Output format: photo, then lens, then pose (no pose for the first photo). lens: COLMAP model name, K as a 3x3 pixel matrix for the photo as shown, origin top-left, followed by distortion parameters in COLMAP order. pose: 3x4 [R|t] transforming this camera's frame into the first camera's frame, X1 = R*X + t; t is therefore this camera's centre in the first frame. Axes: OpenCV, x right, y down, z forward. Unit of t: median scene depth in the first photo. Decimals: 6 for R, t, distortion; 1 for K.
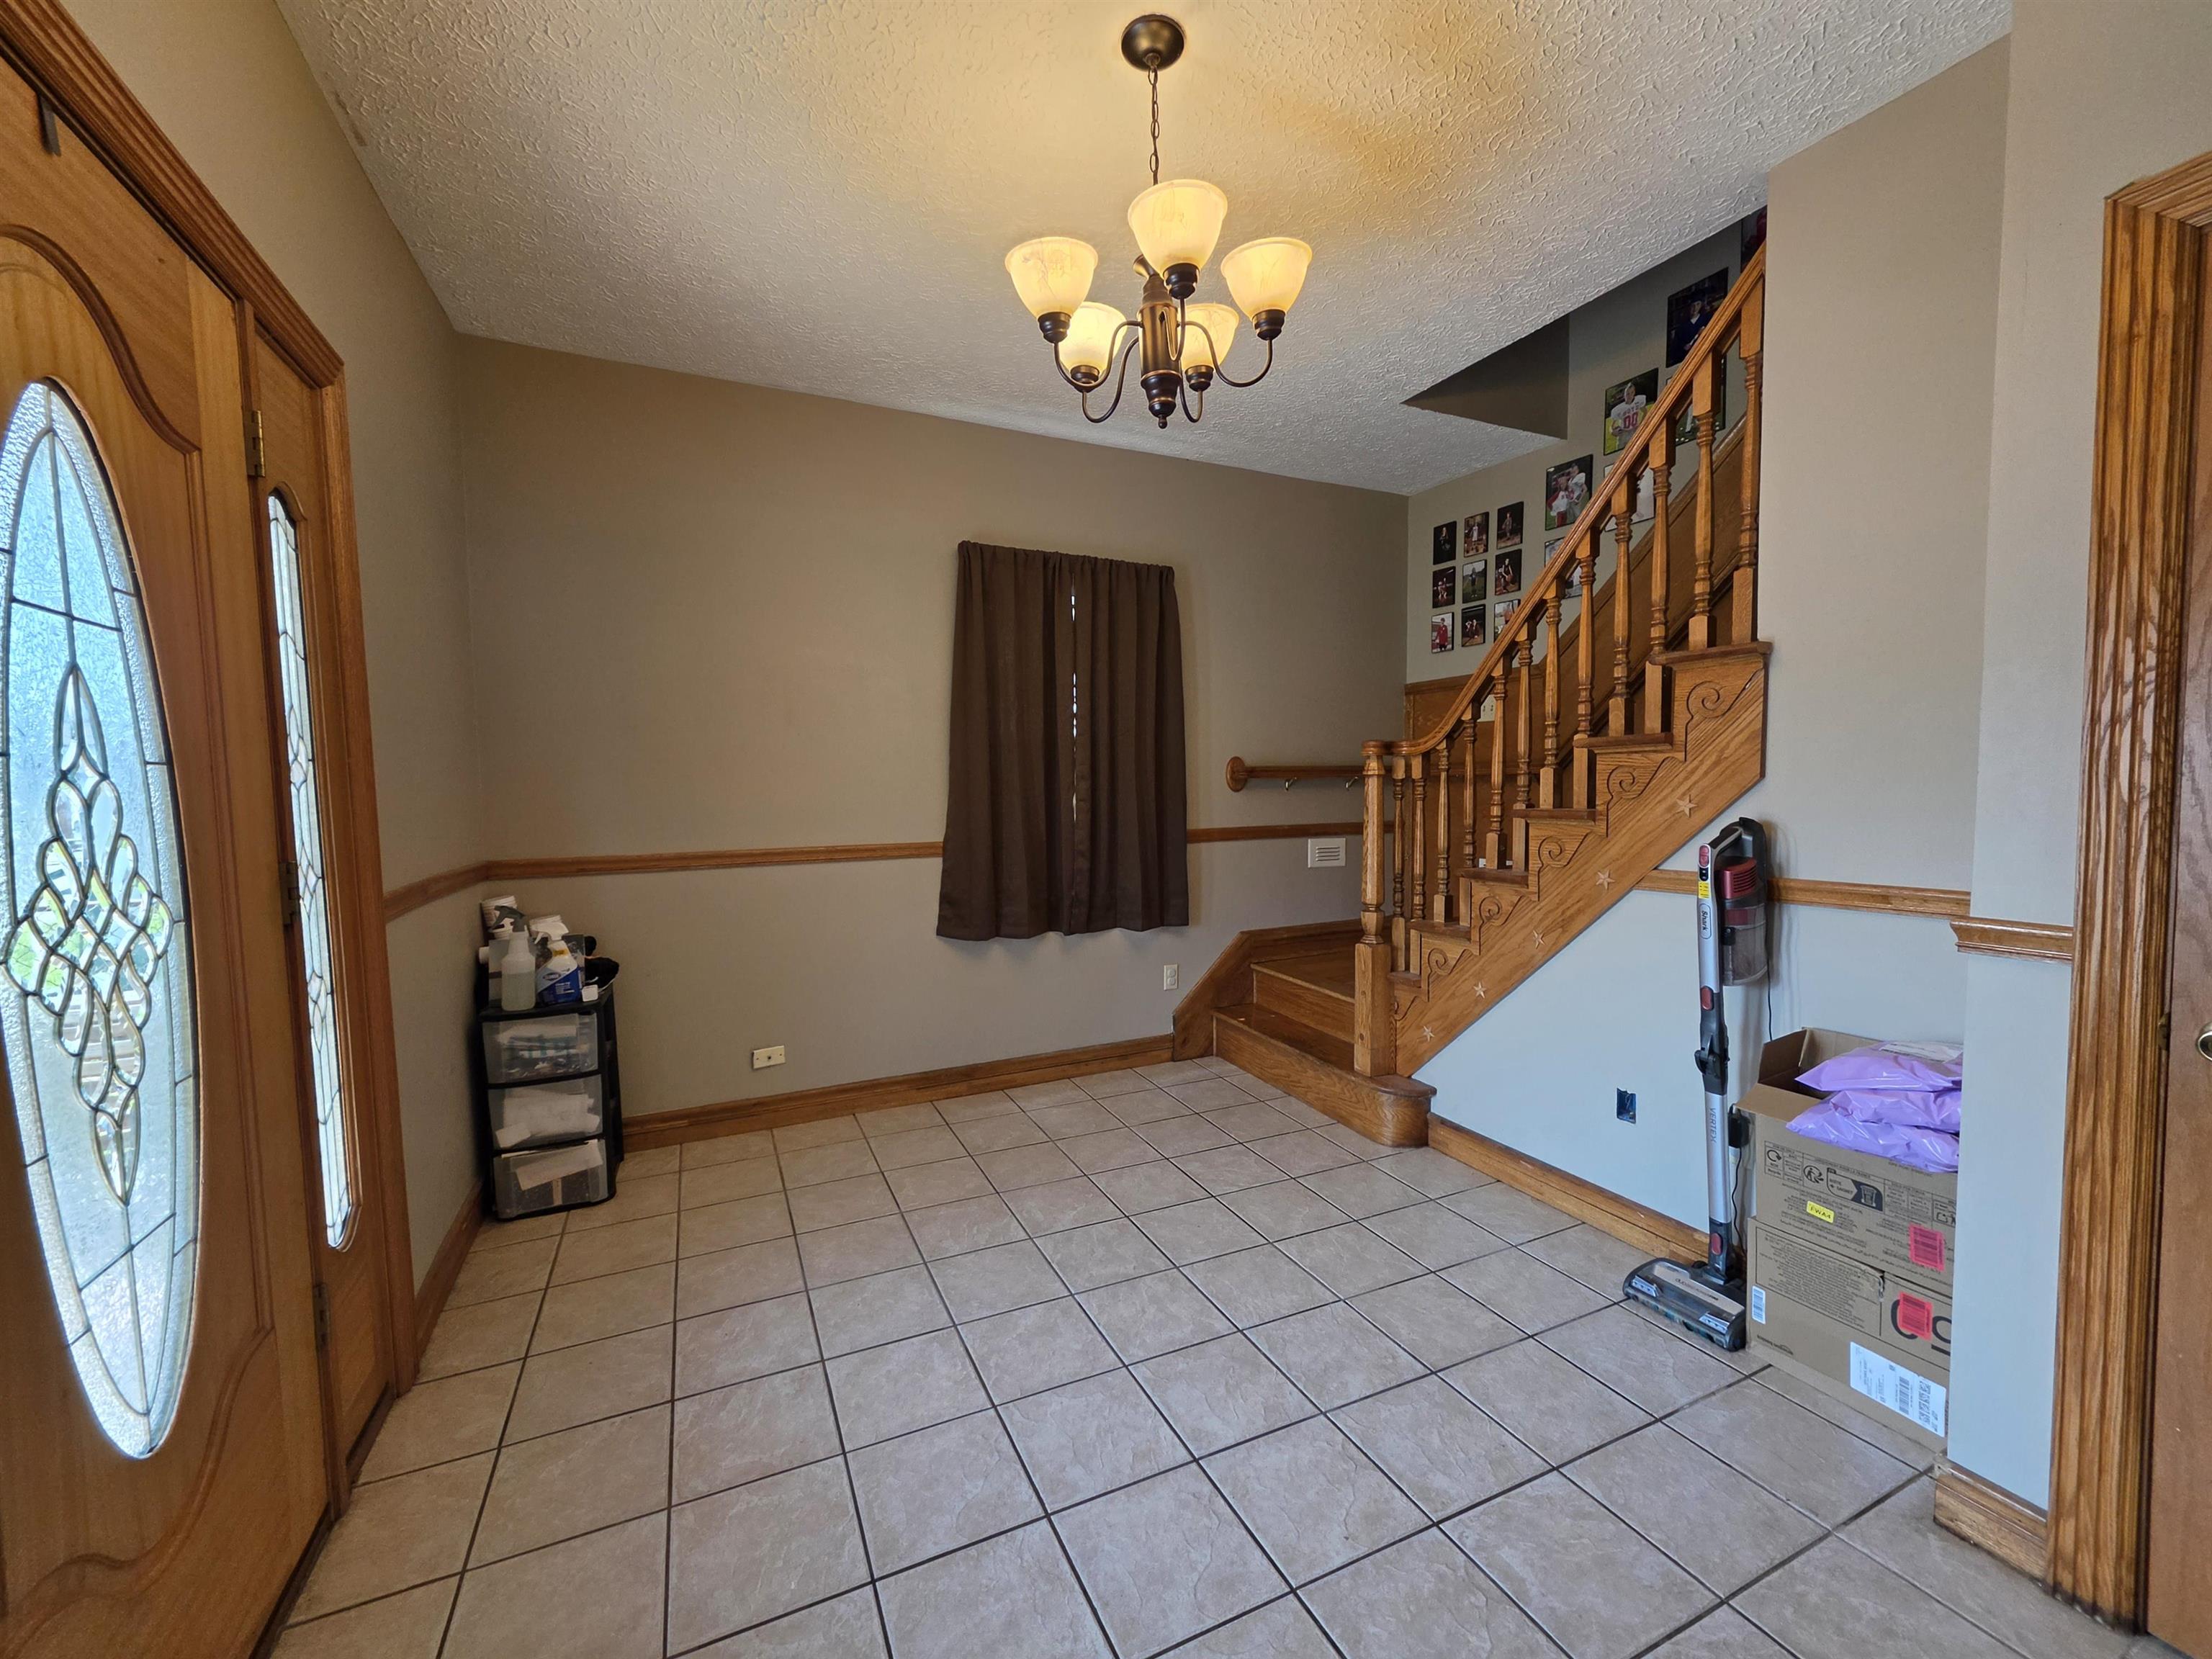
lens RADIAL K [[877.6, 0, 1117.4], [0, 877.6, 835.5], [0, 0, 1]] dist [0.000560, 0.000031]
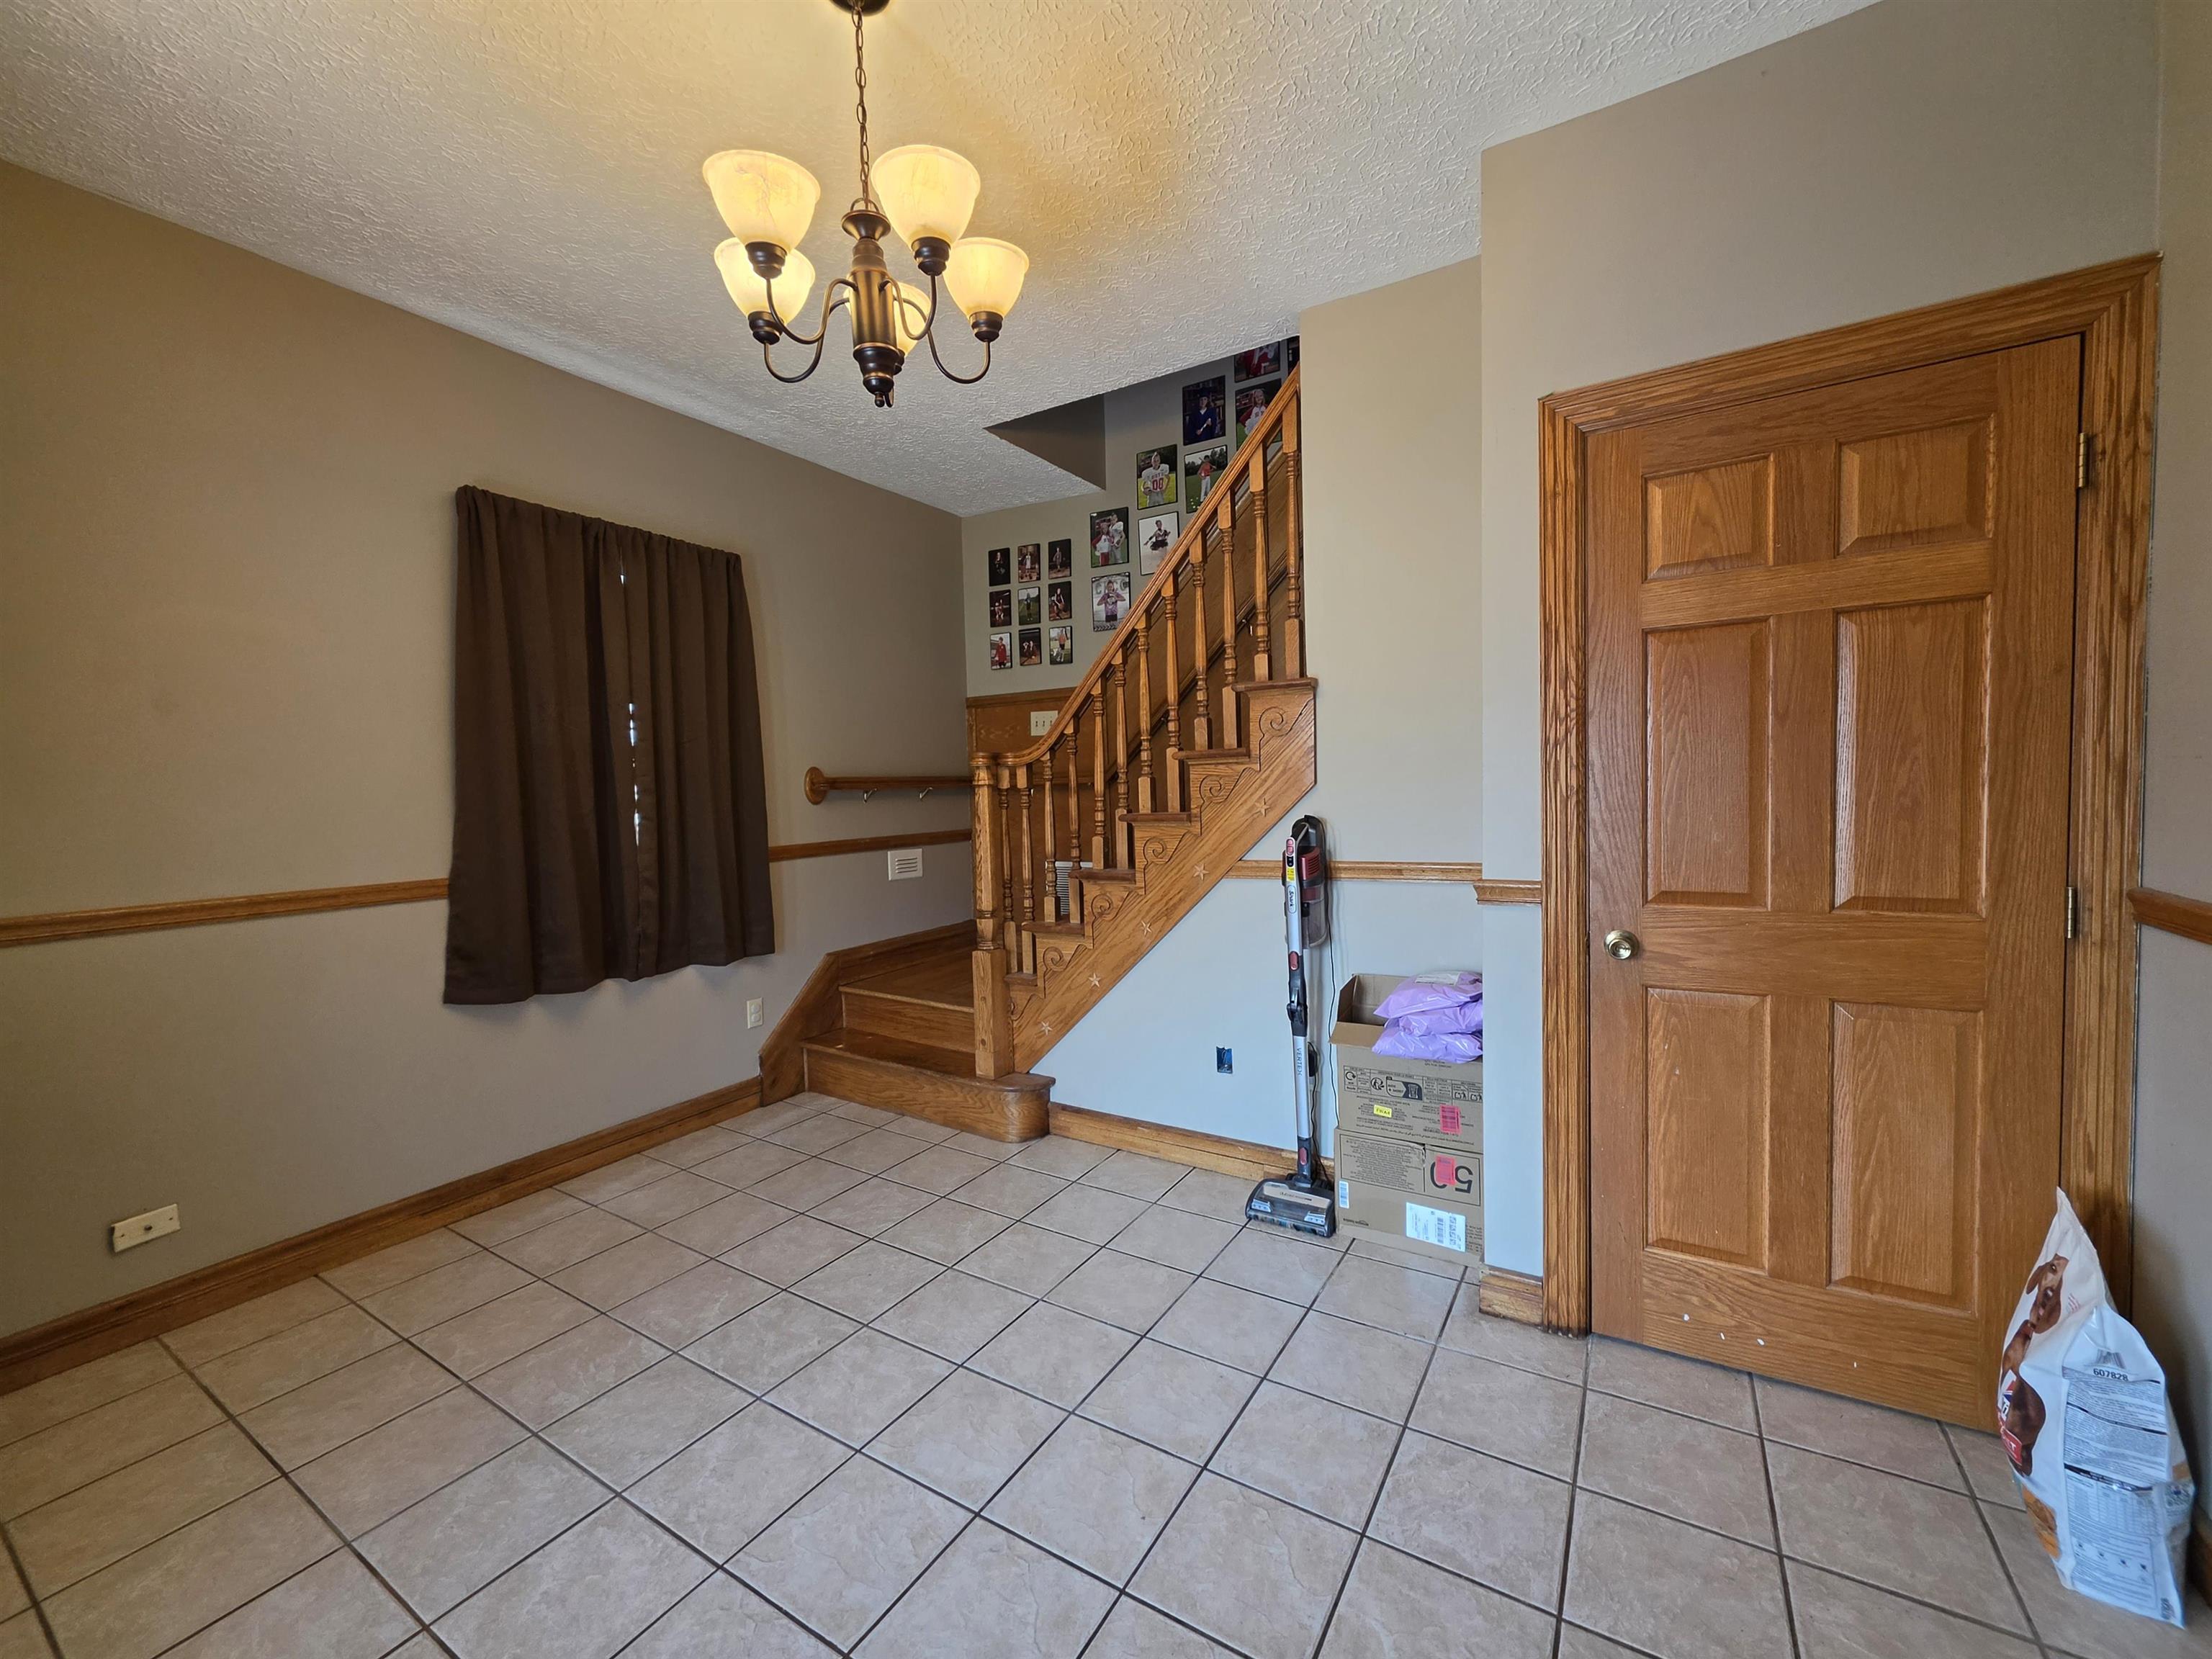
lens RADIAL K [[871.2, 0, 1133.8], [0, 871.2, 835.0], [0, 0, 1]] dist [0.000228, 0.000569]
pose [[0.837931, -0.040392, 0.544279, -0.127421], [0.047624, 0.998865, 0.000810, -0.003384], [-0.543694, 0.025242, 0.838904, 0.056002]]
